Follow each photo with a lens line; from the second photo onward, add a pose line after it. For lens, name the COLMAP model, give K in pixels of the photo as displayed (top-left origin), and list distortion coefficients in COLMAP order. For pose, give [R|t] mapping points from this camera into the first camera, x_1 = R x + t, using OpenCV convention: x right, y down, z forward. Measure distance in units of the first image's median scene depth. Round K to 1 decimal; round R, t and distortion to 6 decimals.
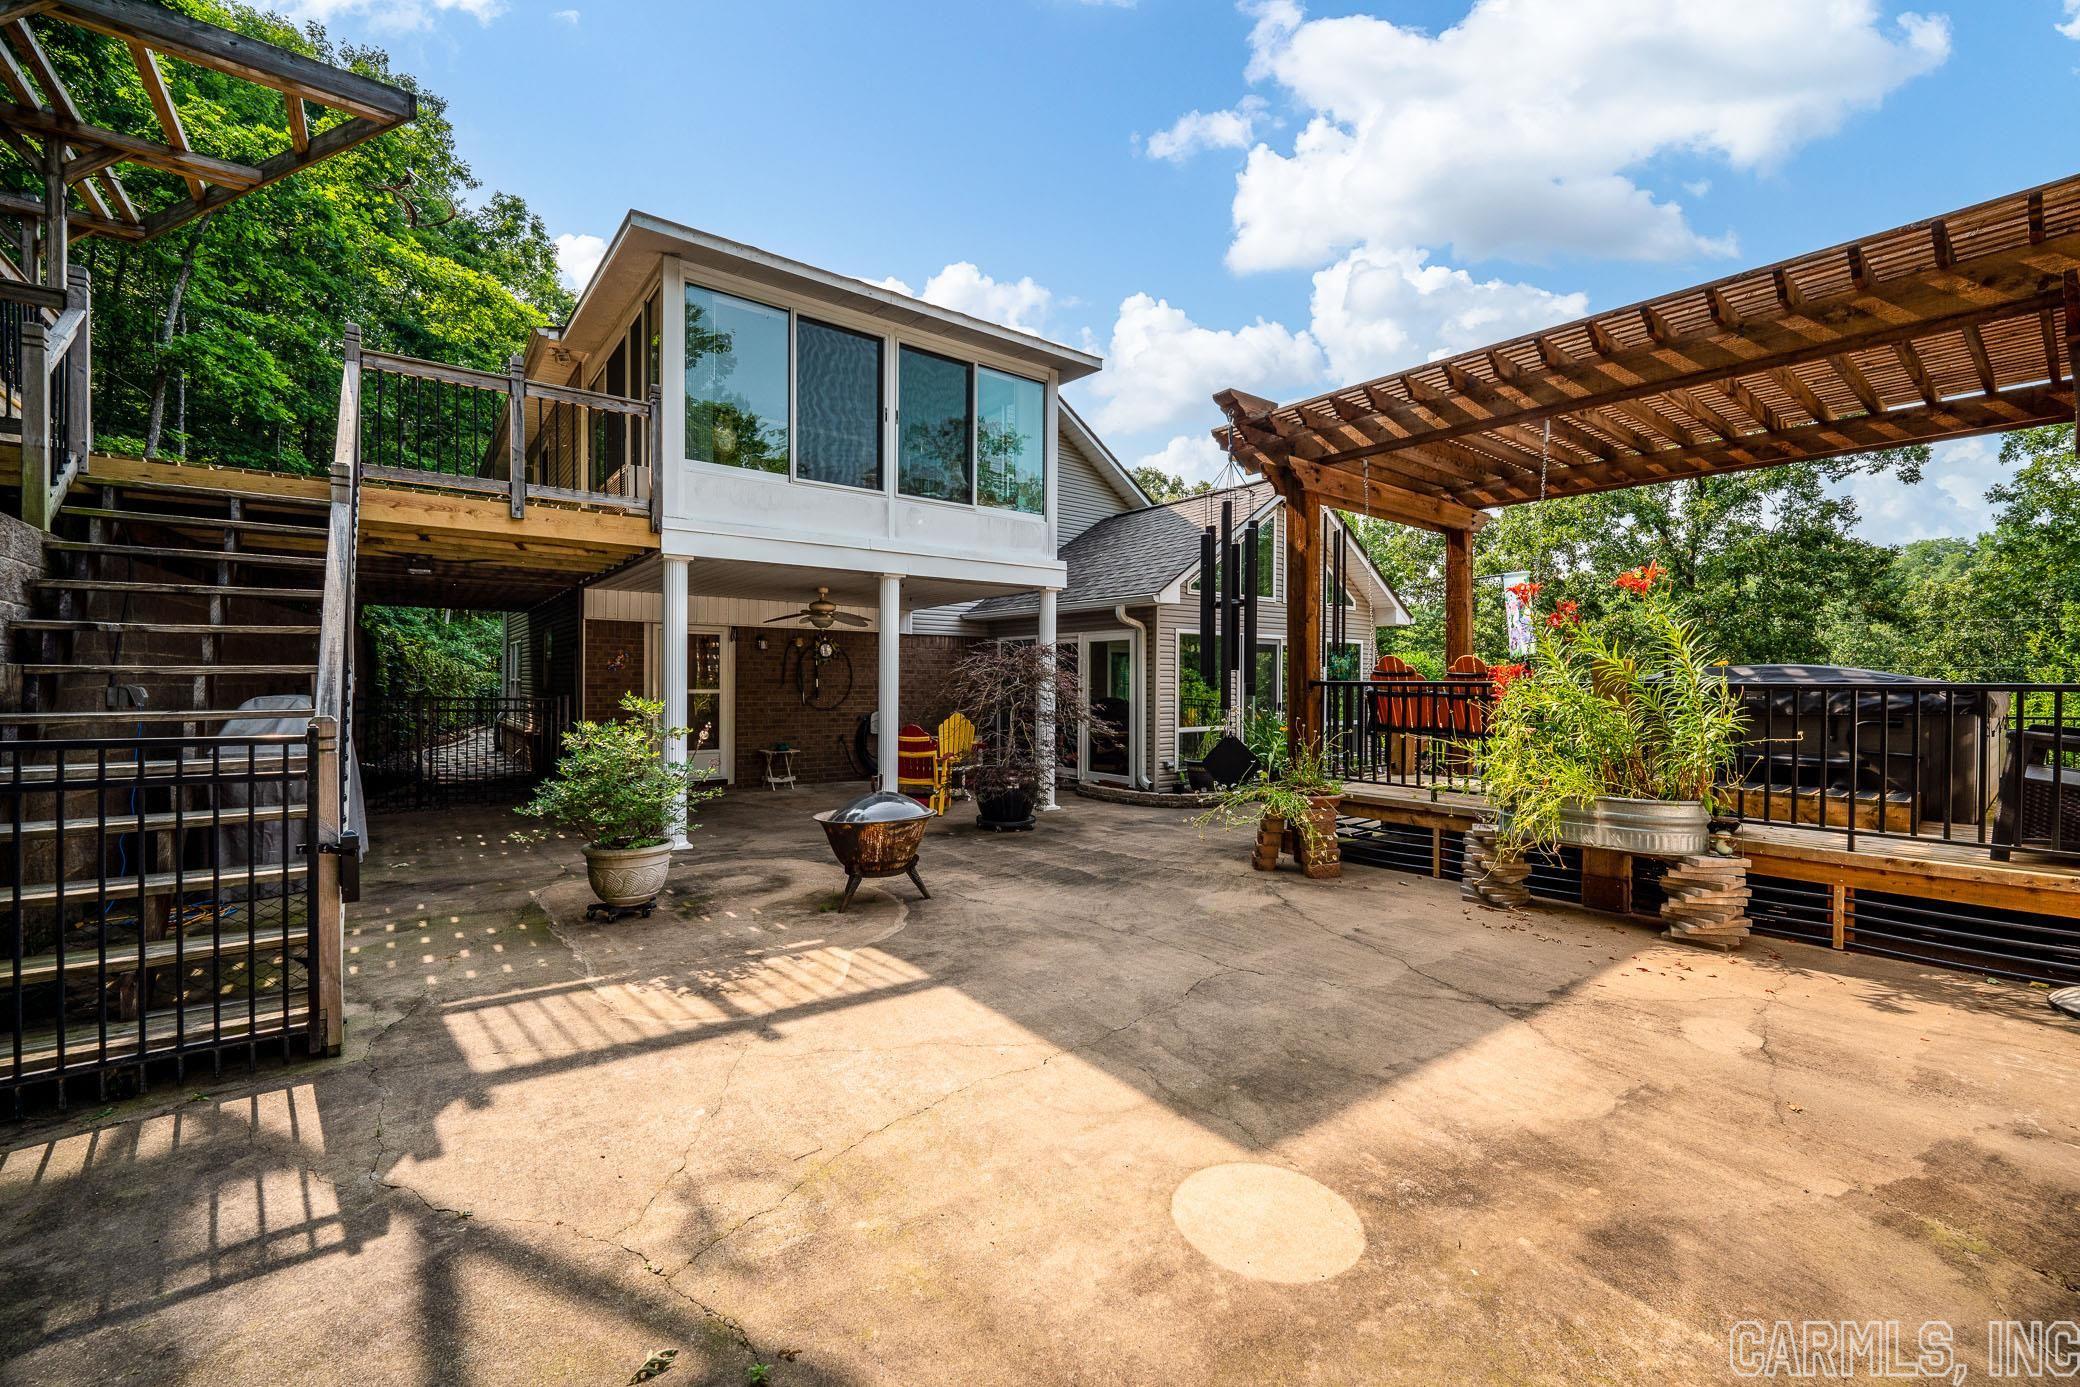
lens RADIAL K [[842.6, 0, 1045.6], [0, 842.6, 680.7], [0, 0, 1]] dist [-0.012773, 0.000113]
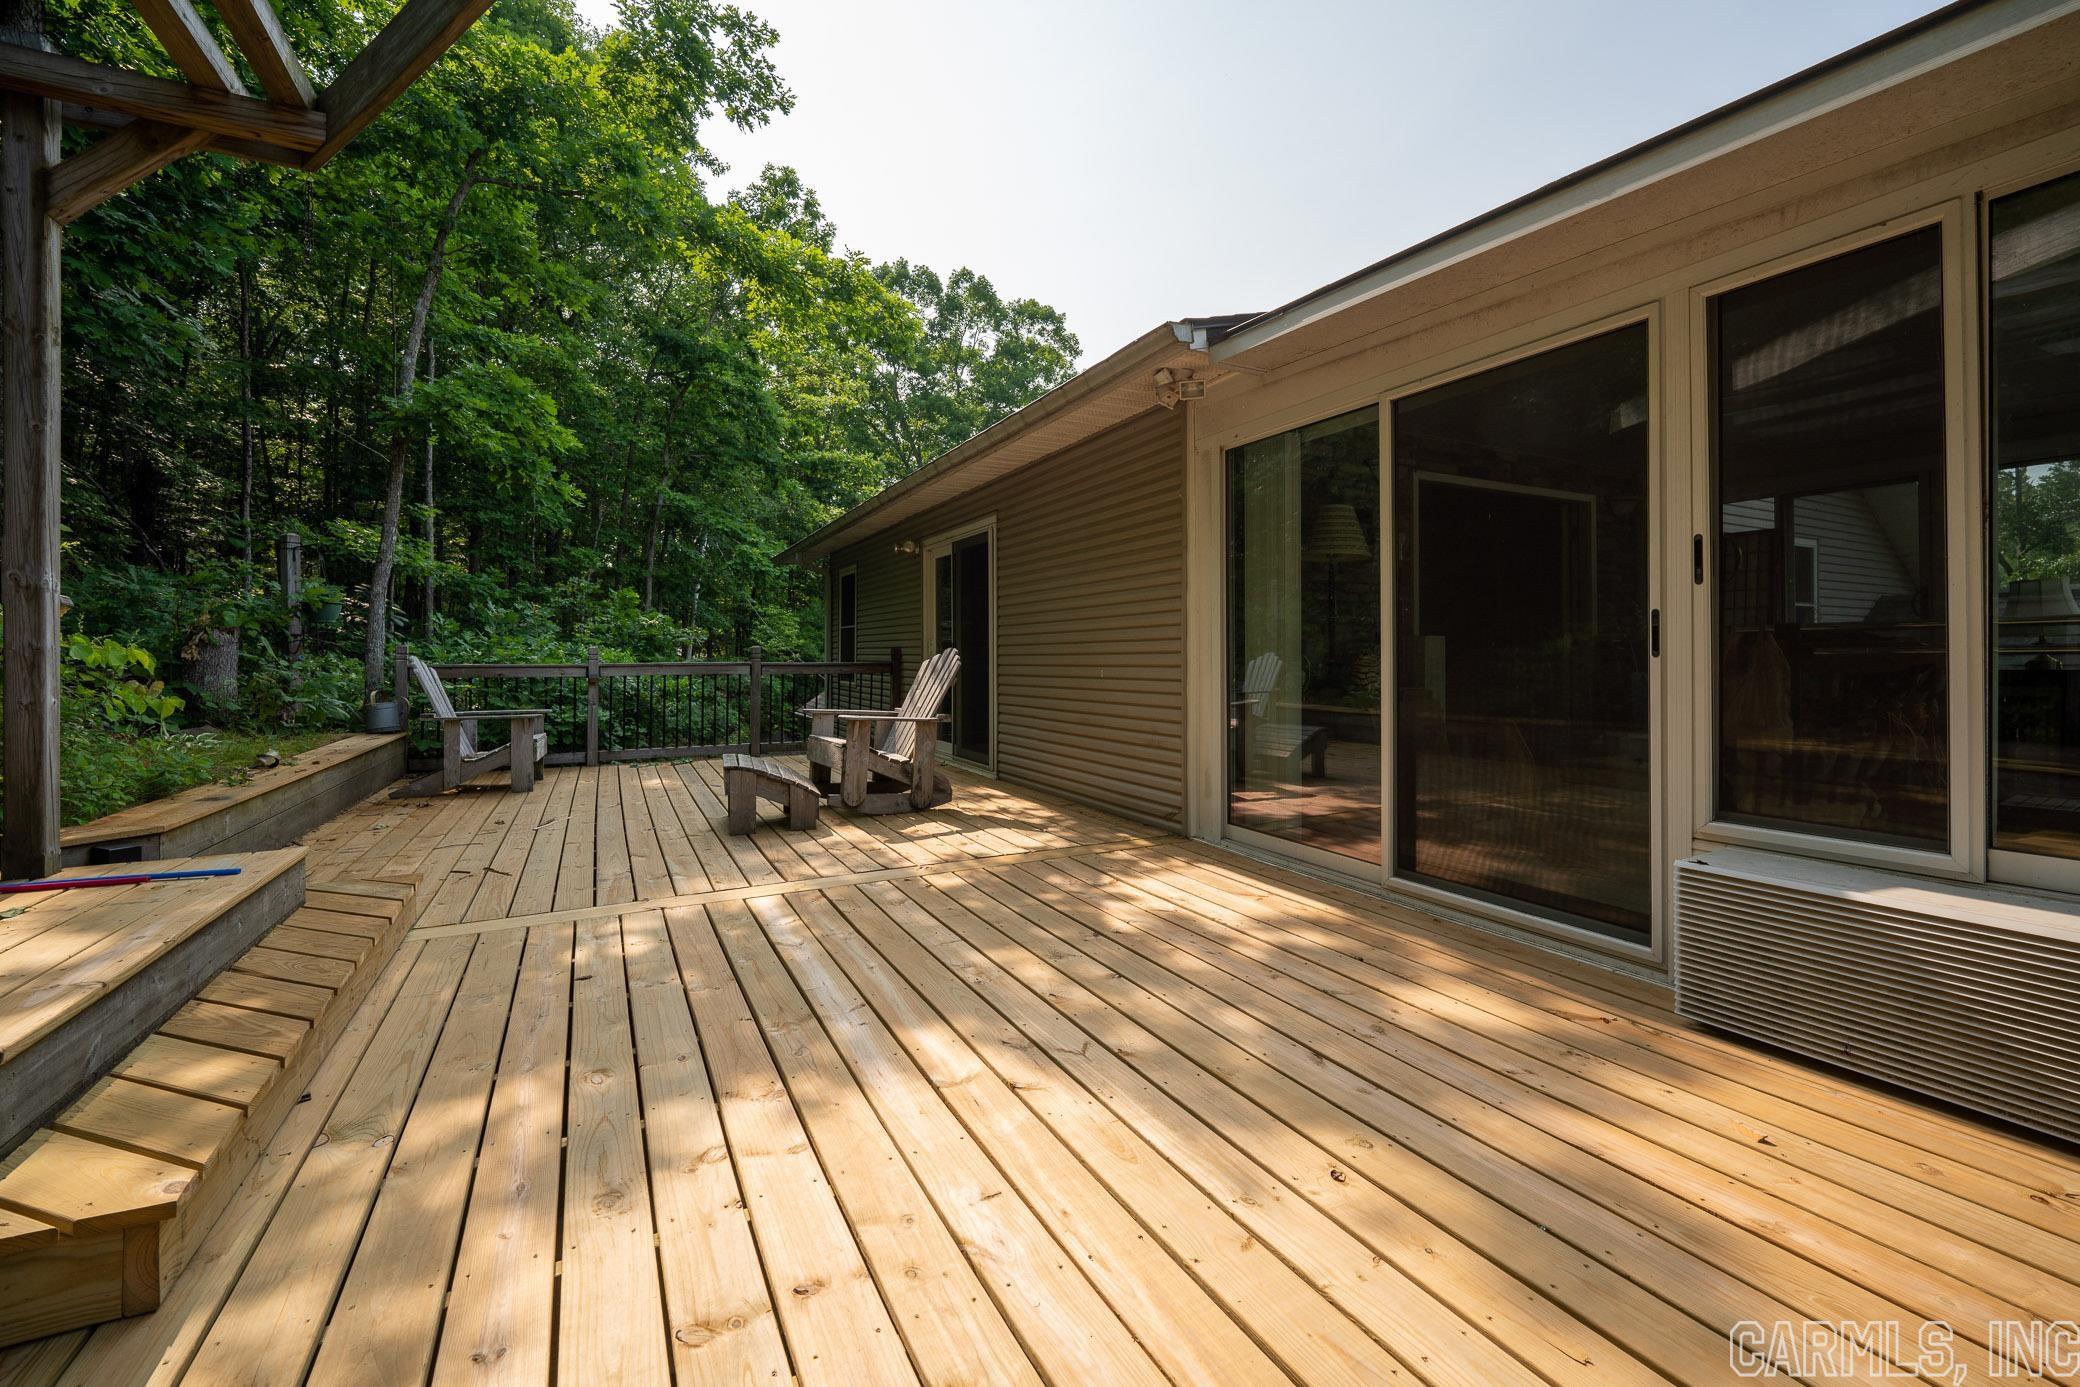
lens RADIAL K [[849.8, 0, 1047.8], [0, 849.8, 647.9], [0, 0, 1]] dist [-0.014689, 0.000365]
pose [[0.984815, -0.006017, -0.173501, -0.449917], [0.005031, 0.999969, -0.006120, -0.197717], [0.173533, 0.005155, 0.984815, 0.435962]]
